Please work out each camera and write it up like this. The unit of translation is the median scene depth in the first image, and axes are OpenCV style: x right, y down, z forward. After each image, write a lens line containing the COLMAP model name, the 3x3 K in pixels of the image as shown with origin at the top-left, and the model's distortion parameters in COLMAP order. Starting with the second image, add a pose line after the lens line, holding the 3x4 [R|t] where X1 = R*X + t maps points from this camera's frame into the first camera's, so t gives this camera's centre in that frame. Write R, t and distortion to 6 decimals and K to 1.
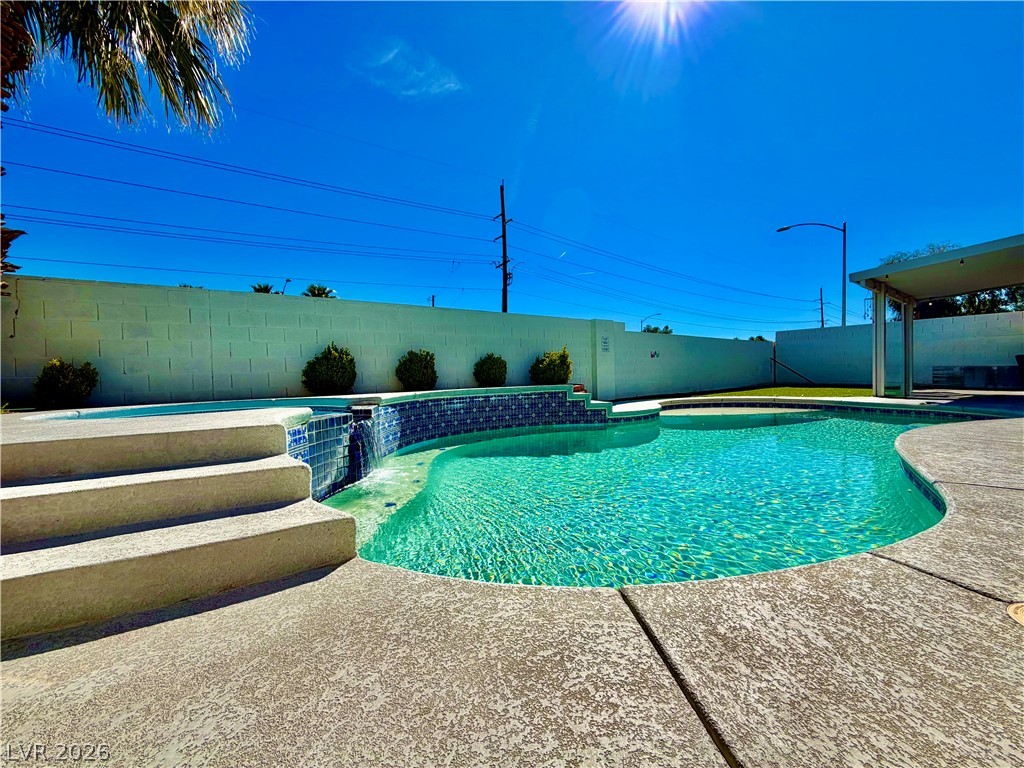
lens RADIAL K [[408.5, 0, 508.8], [0, 408.5, 385.4], [0, 0, 1]] dist [-0.002171, 0.000768]
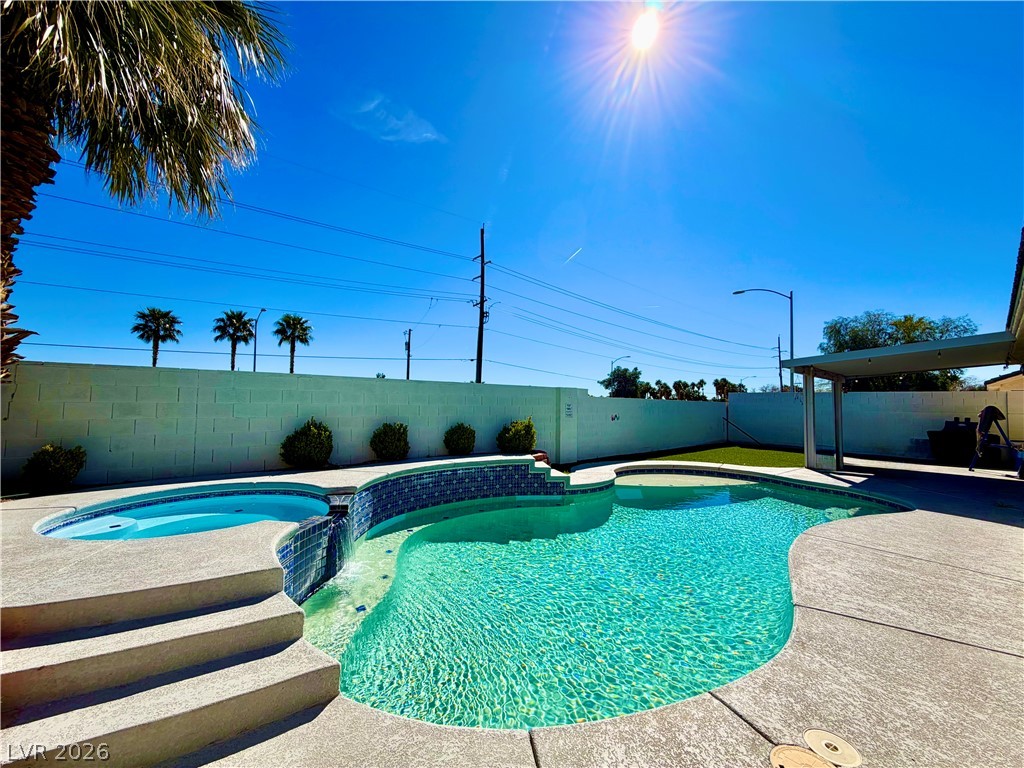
lens RADIAL K [[408.5, 0, 508.9], [0, 408.5, 386.3], [0, 0, 1]] dist [-0.002171, 0.000768]
pose [[0.997135, 0.041714, 0.063109, 0.012341], [-0.037108, 0.996680, -0.072473, -0.125707], [-0.065922, 0.069923, 0.995372, -0.105822]]
